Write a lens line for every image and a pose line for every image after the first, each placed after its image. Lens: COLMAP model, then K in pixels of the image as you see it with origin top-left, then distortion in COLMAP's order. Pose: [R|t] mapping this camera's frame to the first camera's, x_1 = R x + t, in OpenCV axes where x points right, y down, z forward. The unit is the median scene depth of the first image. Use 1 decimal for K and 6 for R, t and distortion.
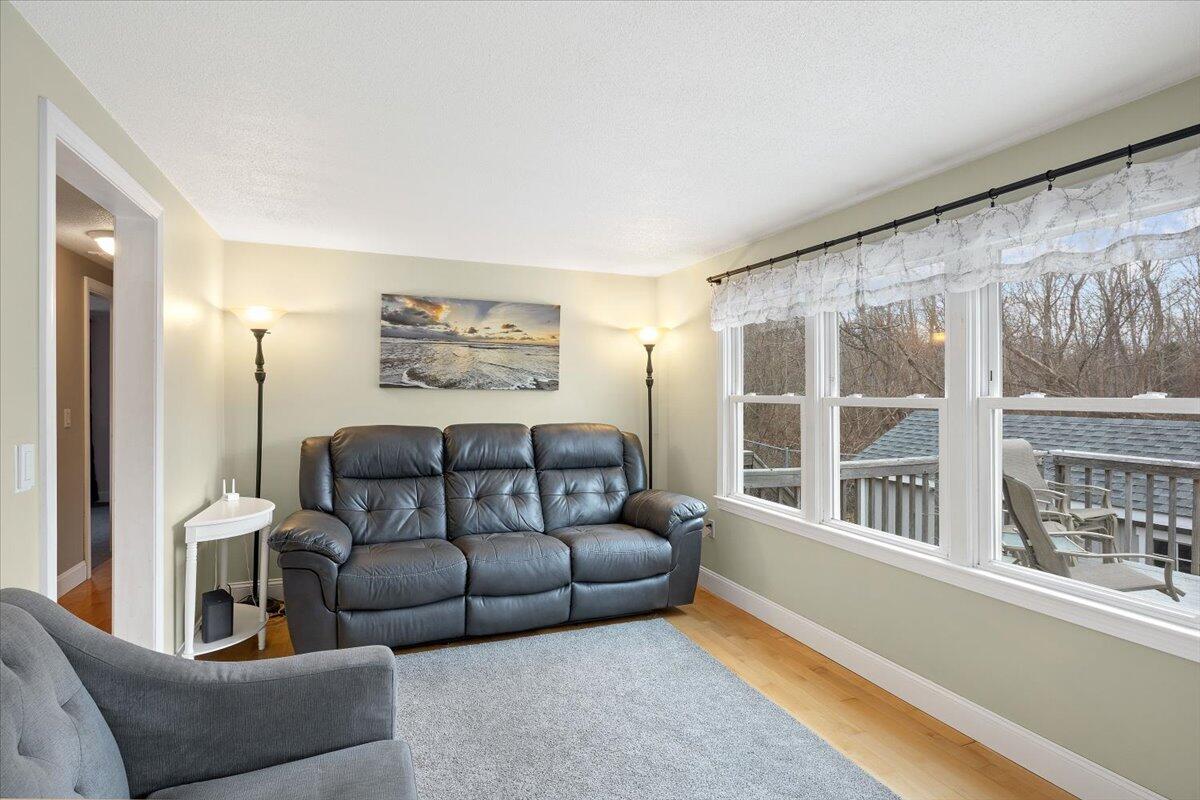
lens RADIAL K [[600.3, 0, 574.5], [0, 600.3, 390.4], [0, 0, 1]] dist [-0.001631, 0.000382]
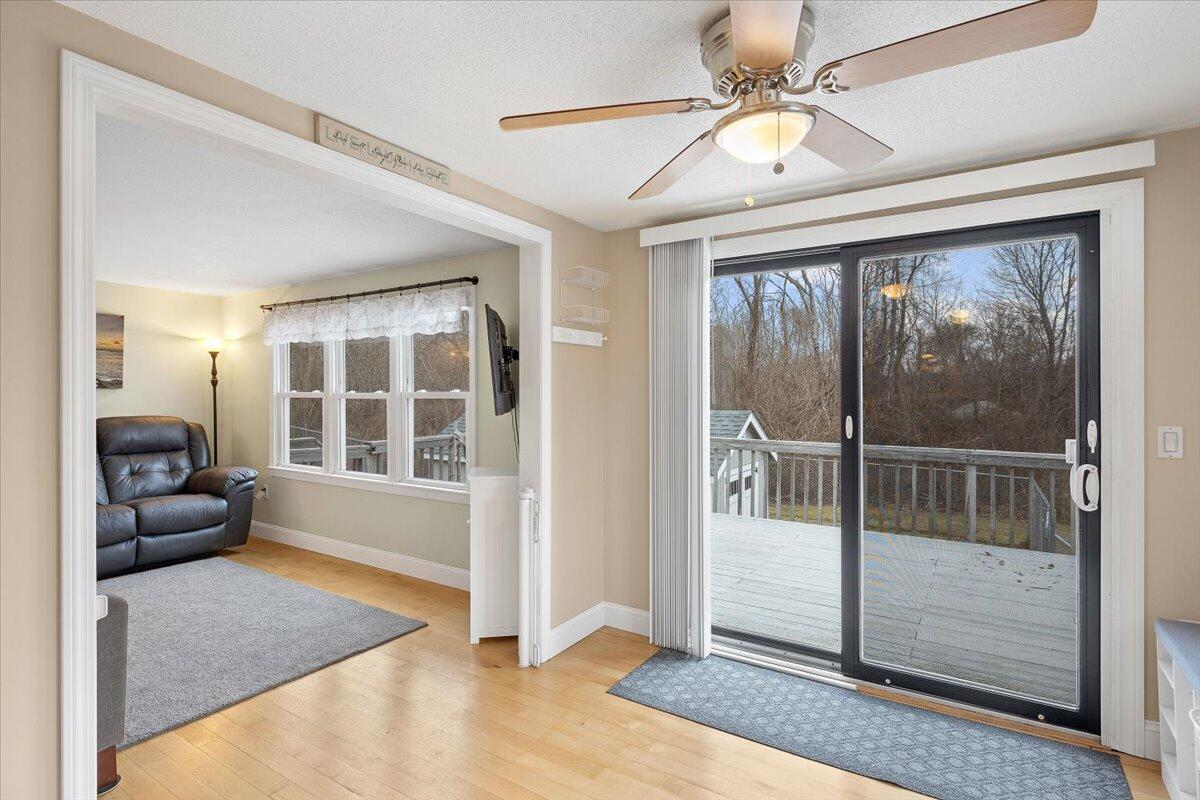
lens RADIAL K [[600.3, 0, 574.5], [0, 600.3, 390.4], [0, 0, 1]] dist [-0.001631, 0.000382]
pose [[0.810946, -0.003870, 0.585109, 0.004151], [0.000847, 0.999985, 0.005440, -0.003229], [-0.585121, -0.003916, 0.810937, -0.548194]]
